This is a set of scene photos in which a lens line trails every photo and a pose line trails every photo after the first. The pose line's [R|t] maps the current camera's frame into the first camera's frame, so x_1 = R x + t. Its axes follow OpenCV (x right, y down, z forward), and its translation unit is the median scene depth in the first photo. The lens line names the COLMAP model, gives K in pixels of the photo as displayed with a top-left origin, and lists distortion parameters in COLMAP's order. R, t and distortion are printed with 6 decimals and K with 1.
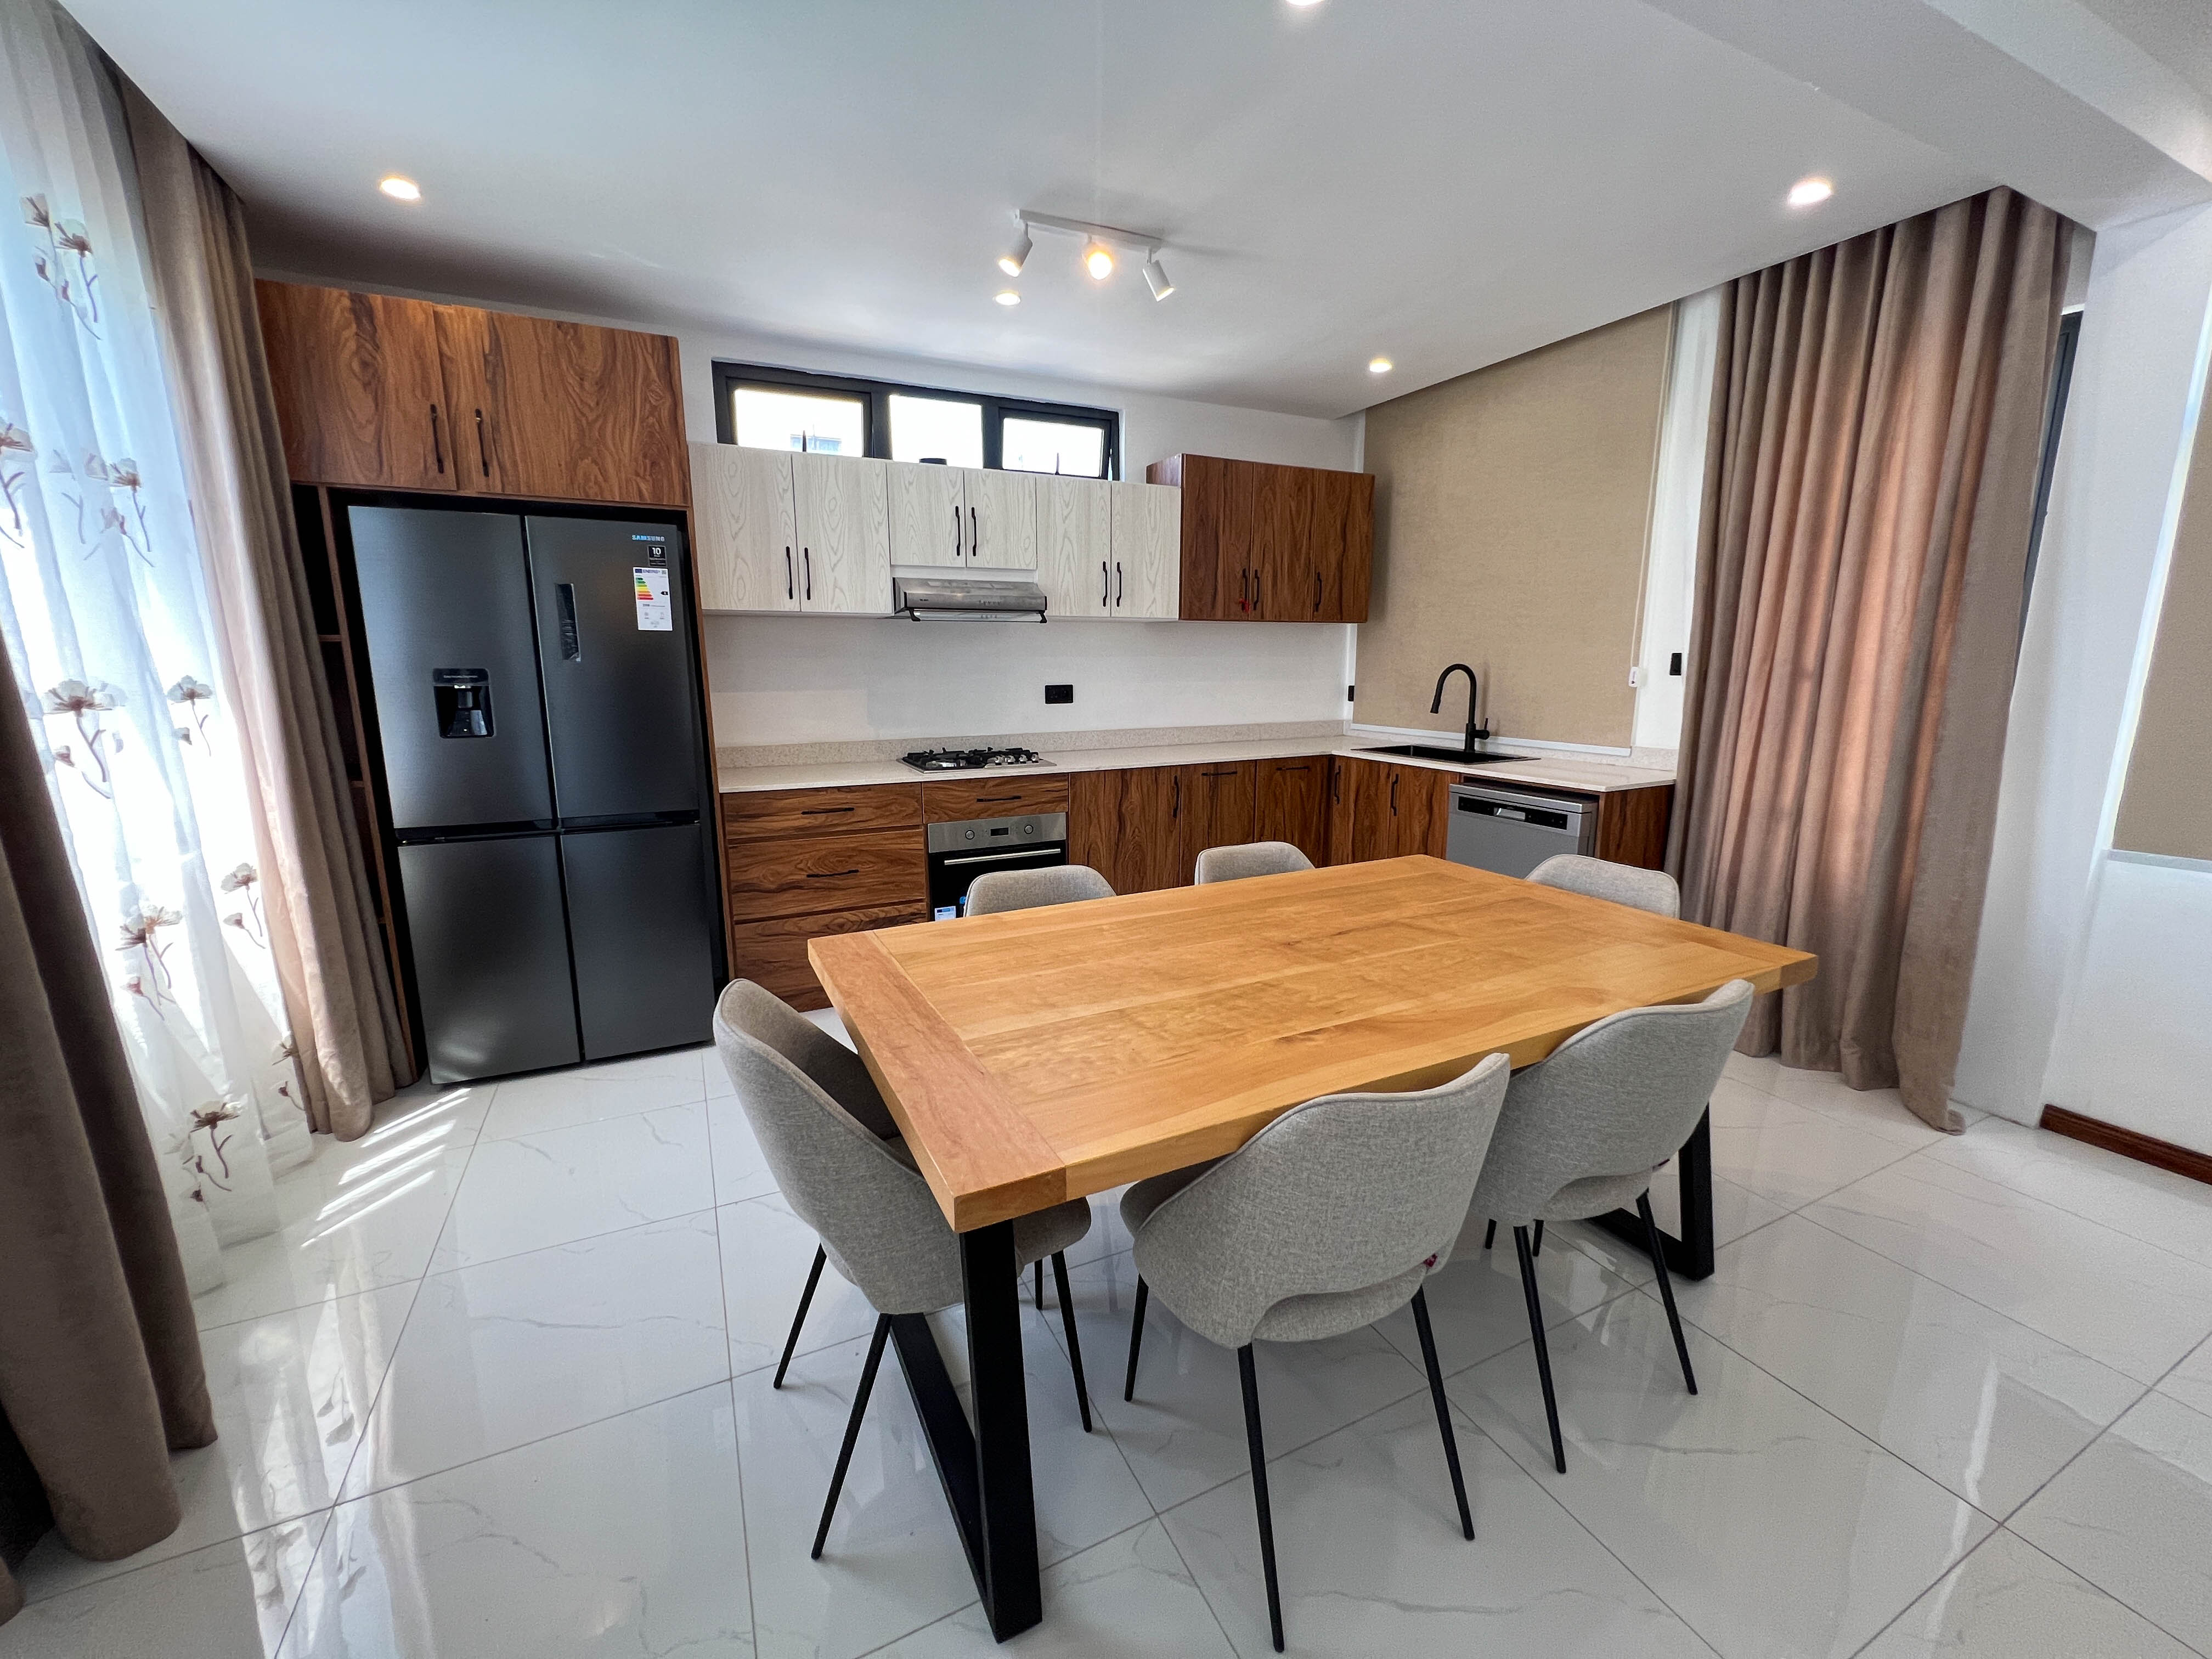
lens RADIAL K [[887.0, 0, 1098.8], [0, 887.0, 826.9], [0, 0, 1]] dist [-0.004617, -0.000056]
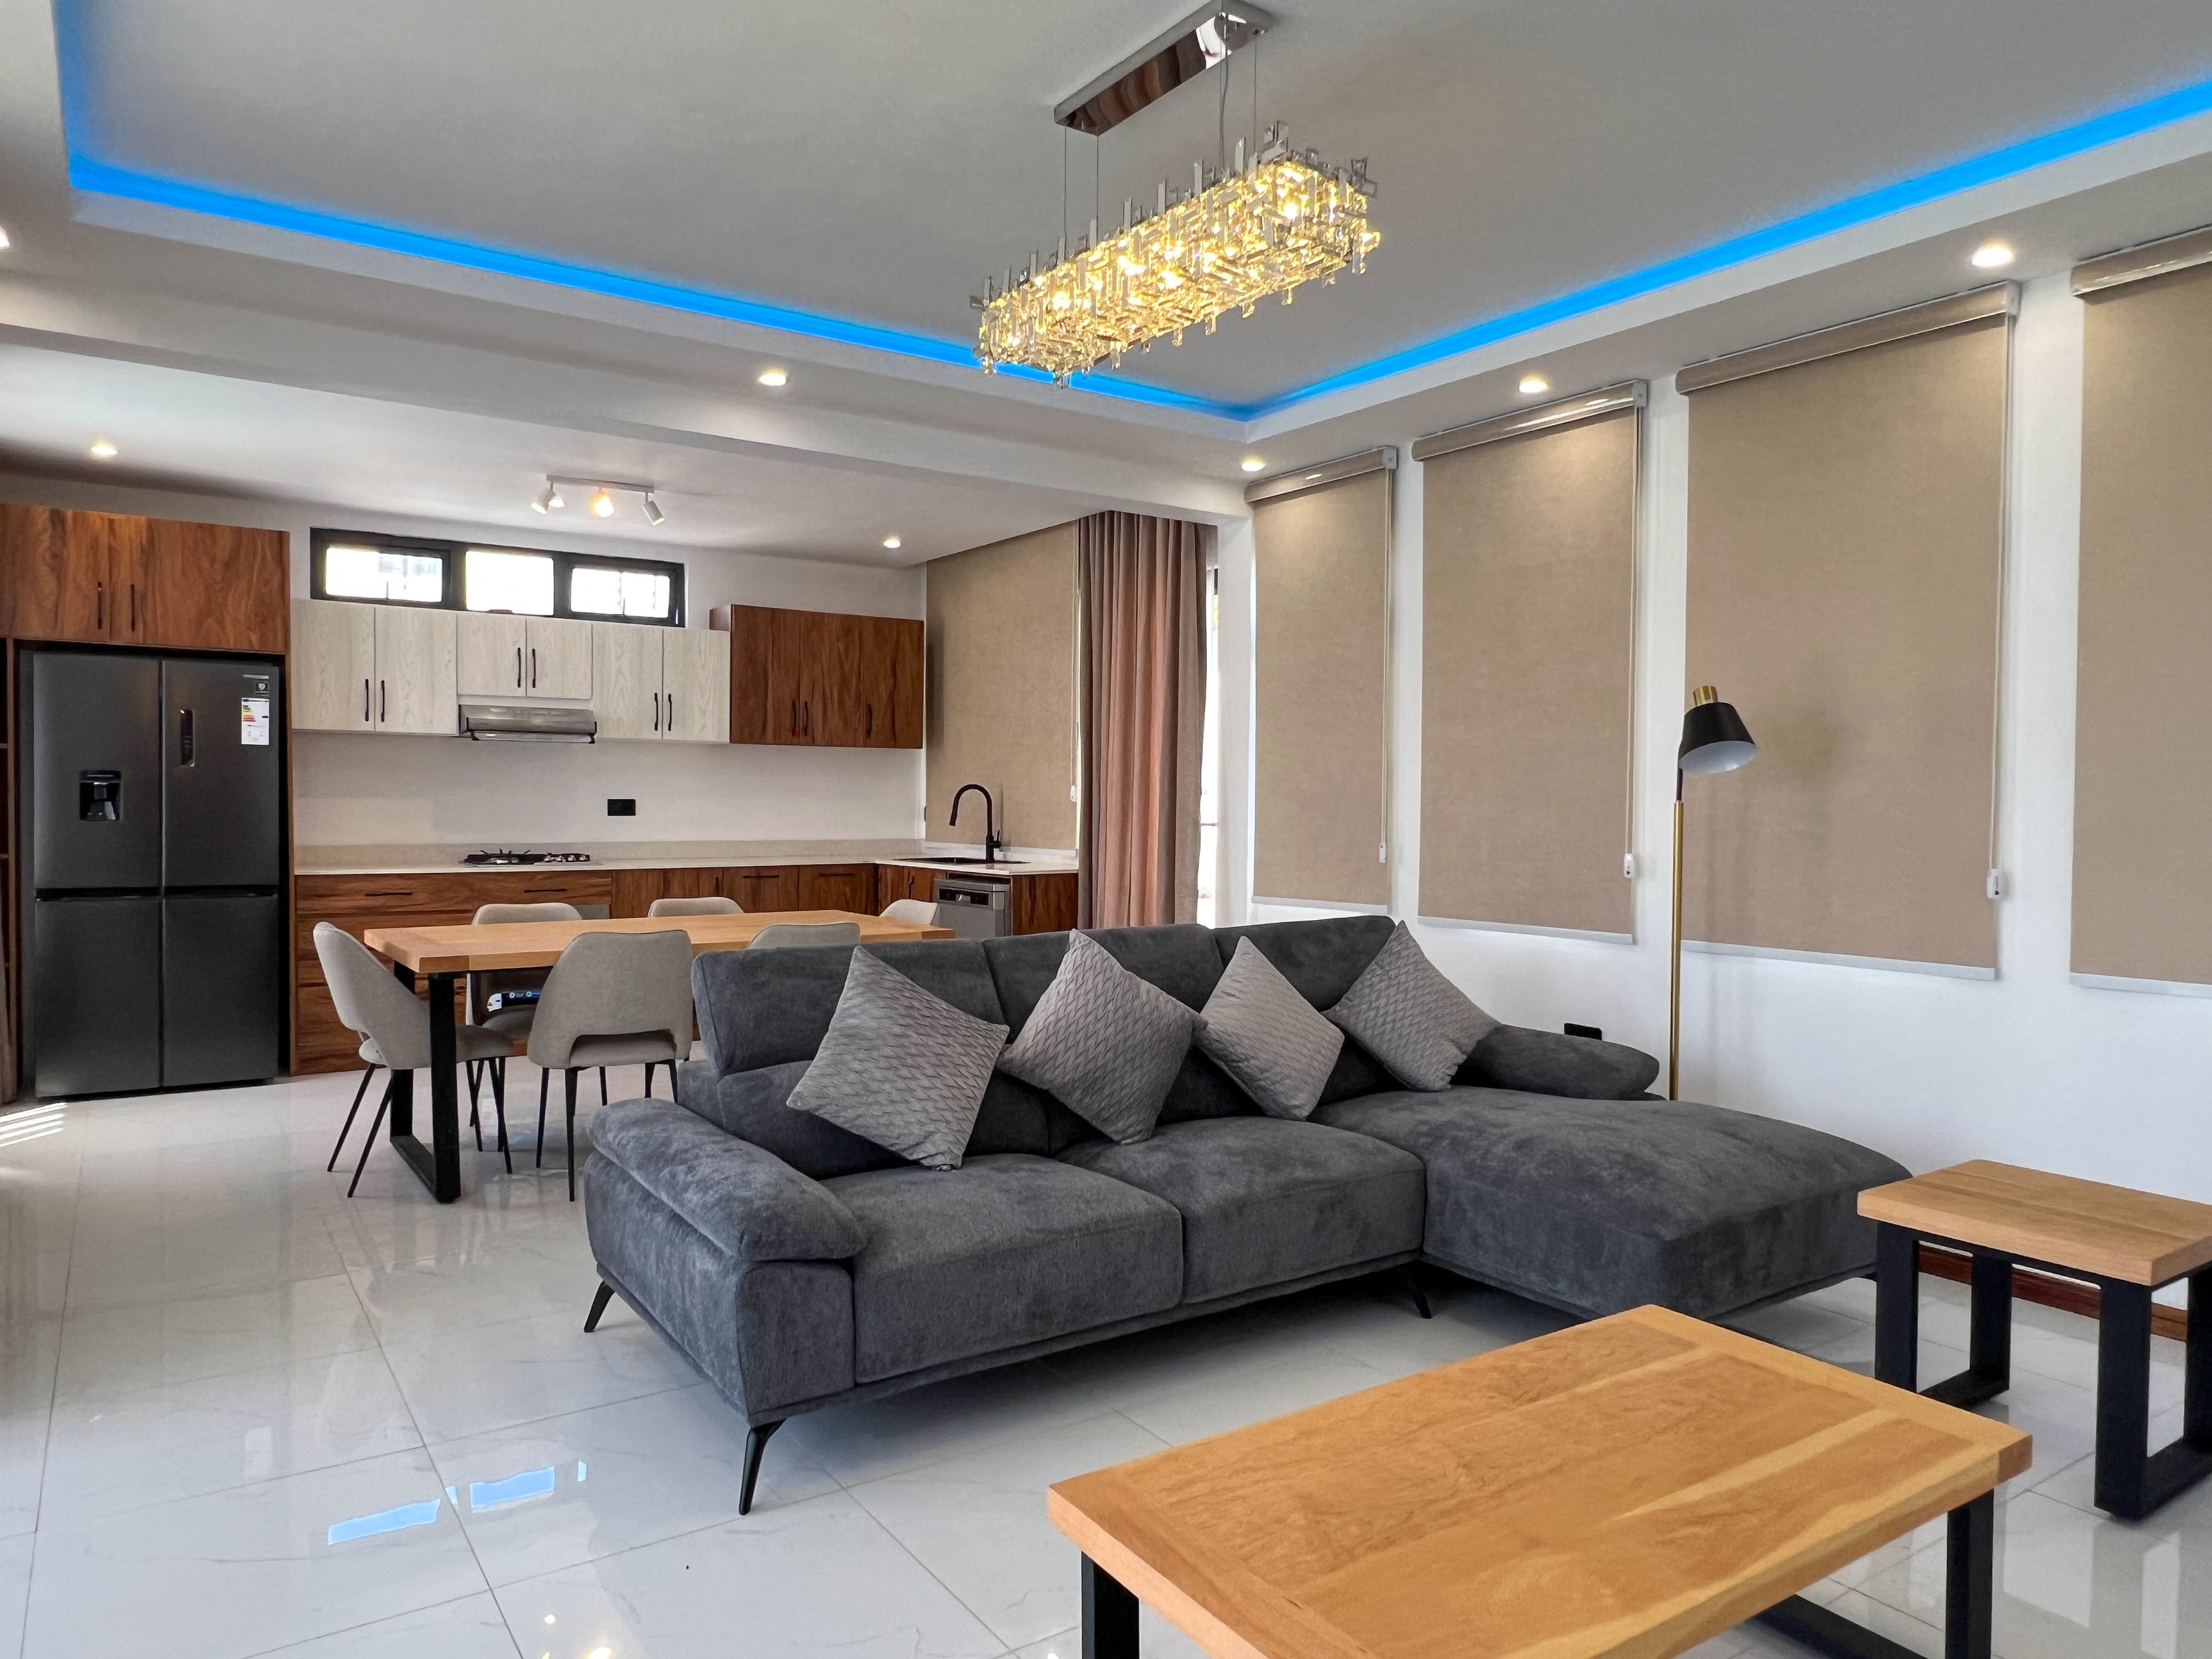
lens RADIAL K [[1430.1, 0, 1108.9], [0, 1430.1, 838.6], [0, 0, 1]] dist [-0.002943, -0.005705]
pose [[0.987644, 0.007227, 0.156550, 0.332405], [0.017835, 0.987263, -0.158097, 0.216787], [-0.155699, 0.158935, 0.974935, -0.982923]]
